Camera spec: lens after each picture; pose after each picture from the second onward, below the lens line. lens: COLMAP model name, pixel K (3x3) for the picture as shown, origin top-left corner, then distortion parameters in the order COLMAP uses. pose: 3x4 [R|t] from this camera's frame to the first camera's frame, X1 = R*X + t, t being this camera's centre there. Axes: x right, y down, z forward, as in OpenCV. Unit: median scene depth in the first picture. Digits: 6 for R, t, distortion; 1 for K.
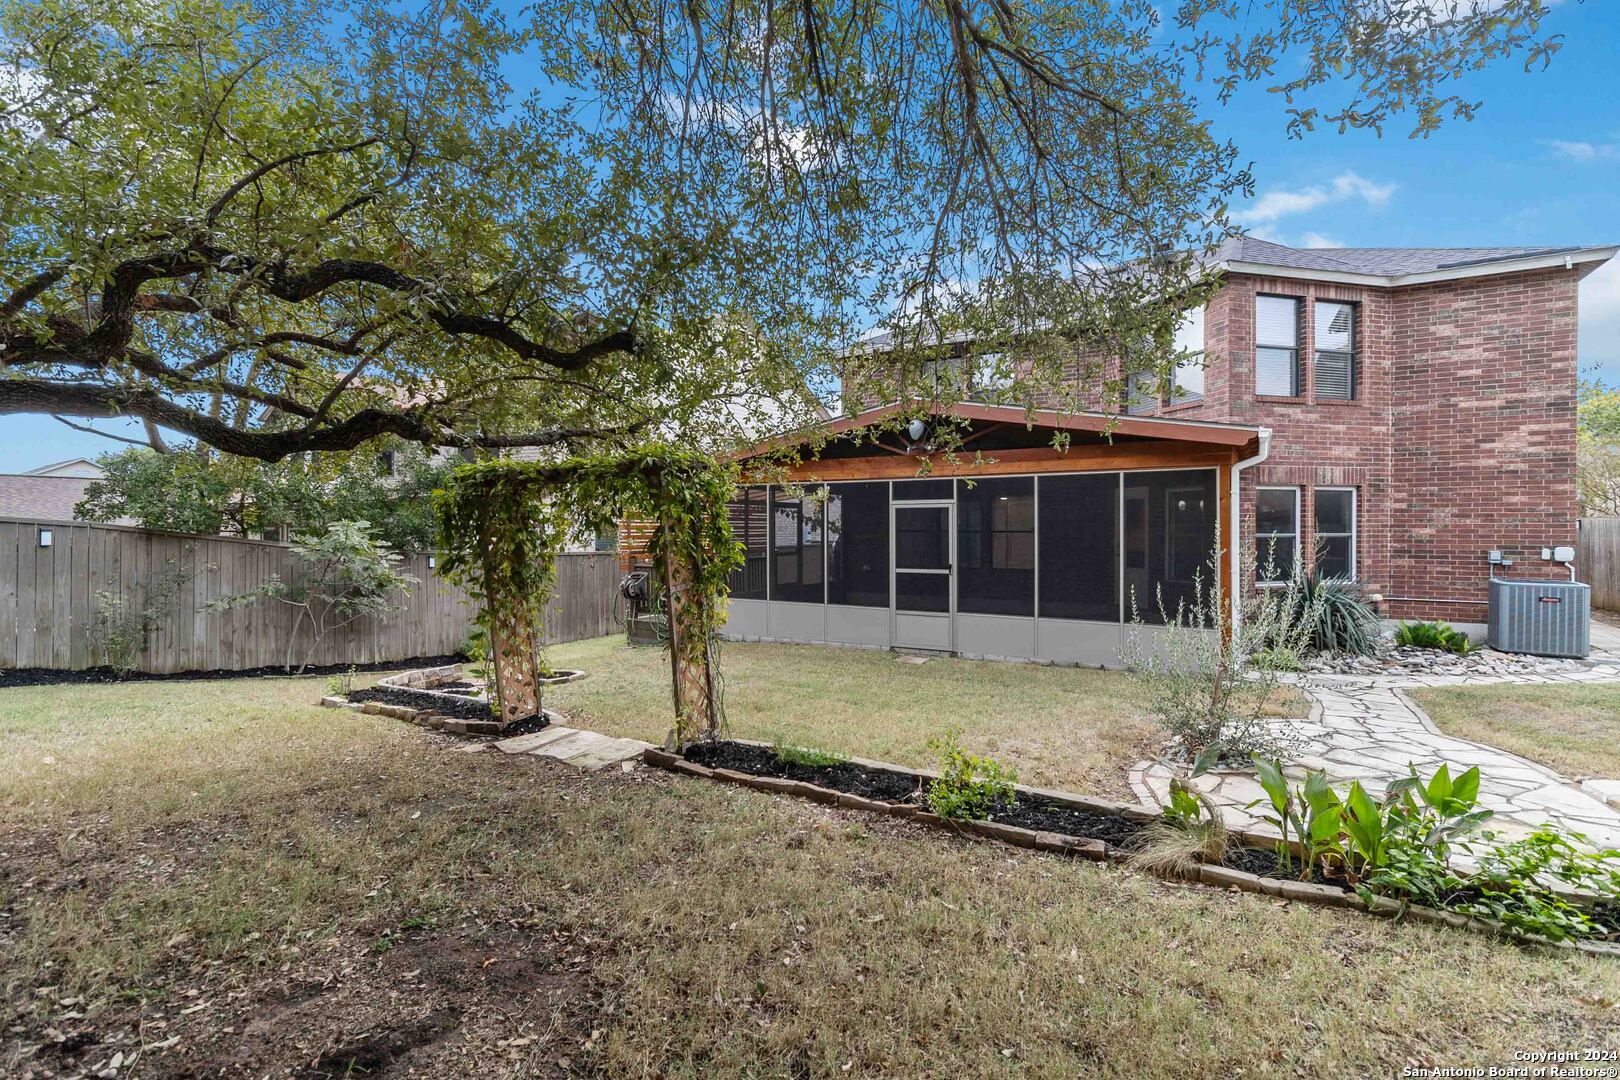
lens RADIAL K [[744.4, 0, 810.0], [0, 744.4, 540.0], [0, 0, 1]] dist [0.001826, 0.000558]
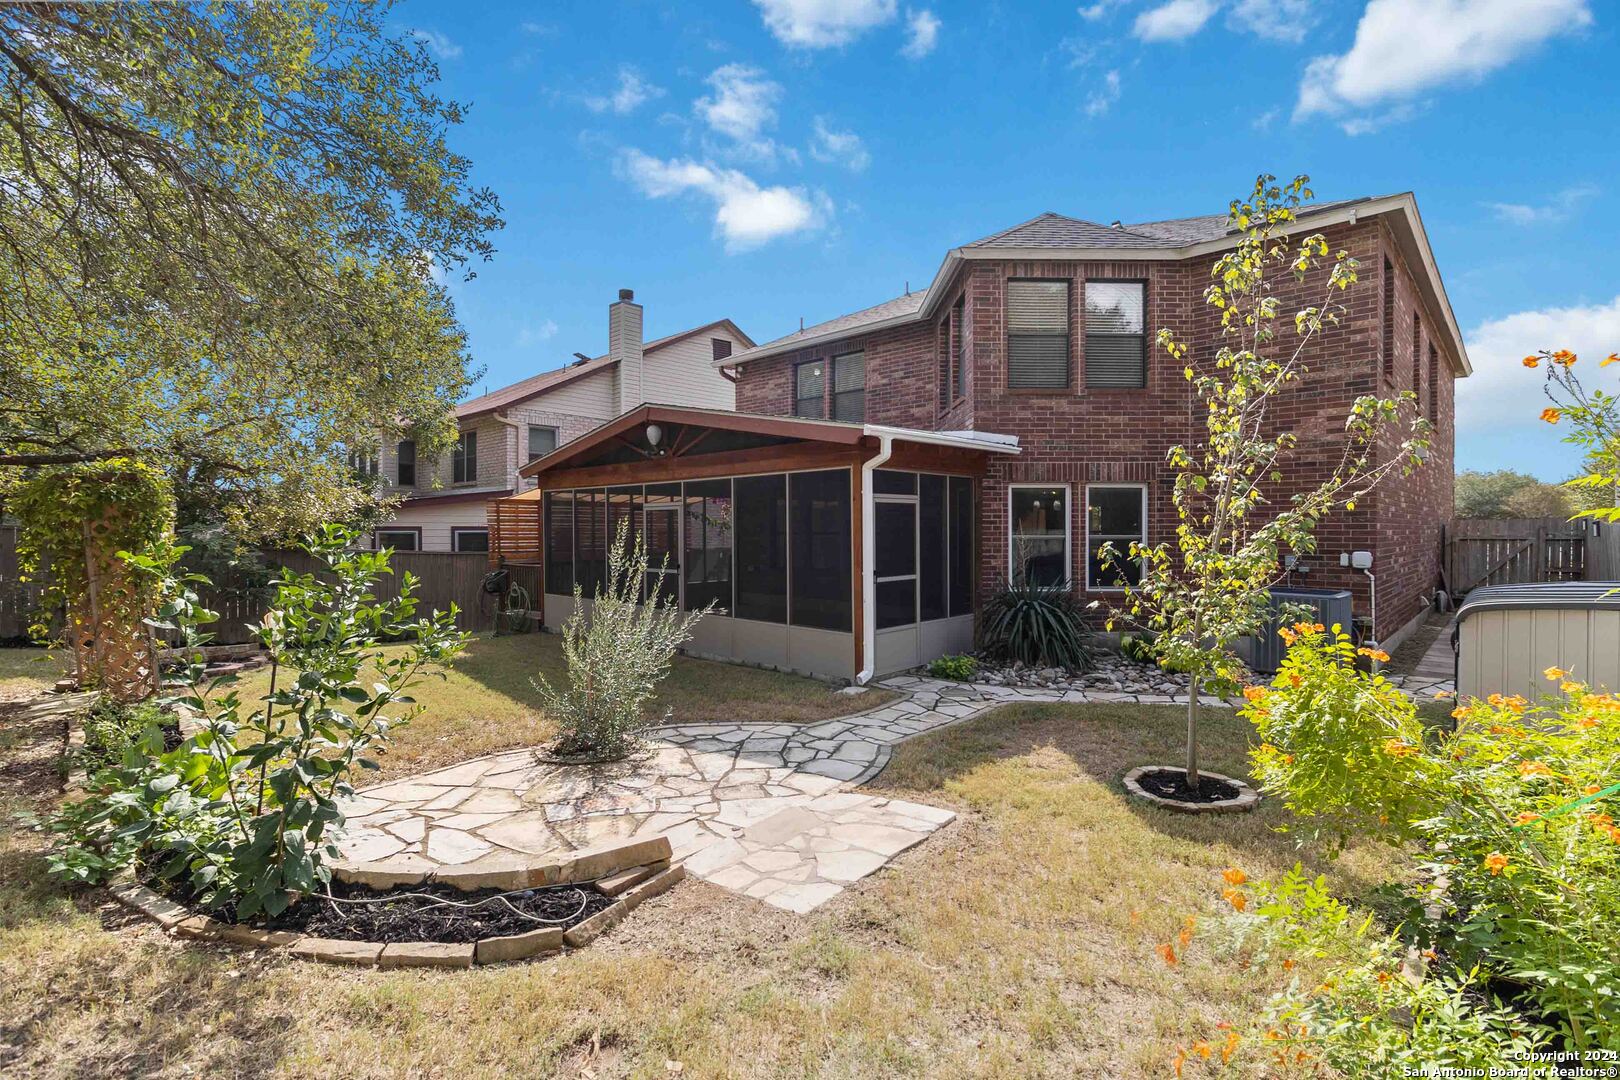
lens RADIAL K [[744.4, 0, 810.0], [0, 744.4, 540.0], [0, 0, 1]] dist [0.001826, 0.000558]
pose [[0.974662, 0.003120, -0.223661, 0.543334], [-0.003993, 0.999986, -0.003454, 0.001776], [0.223647, 0.004260, 0.974661, 0.030388]]
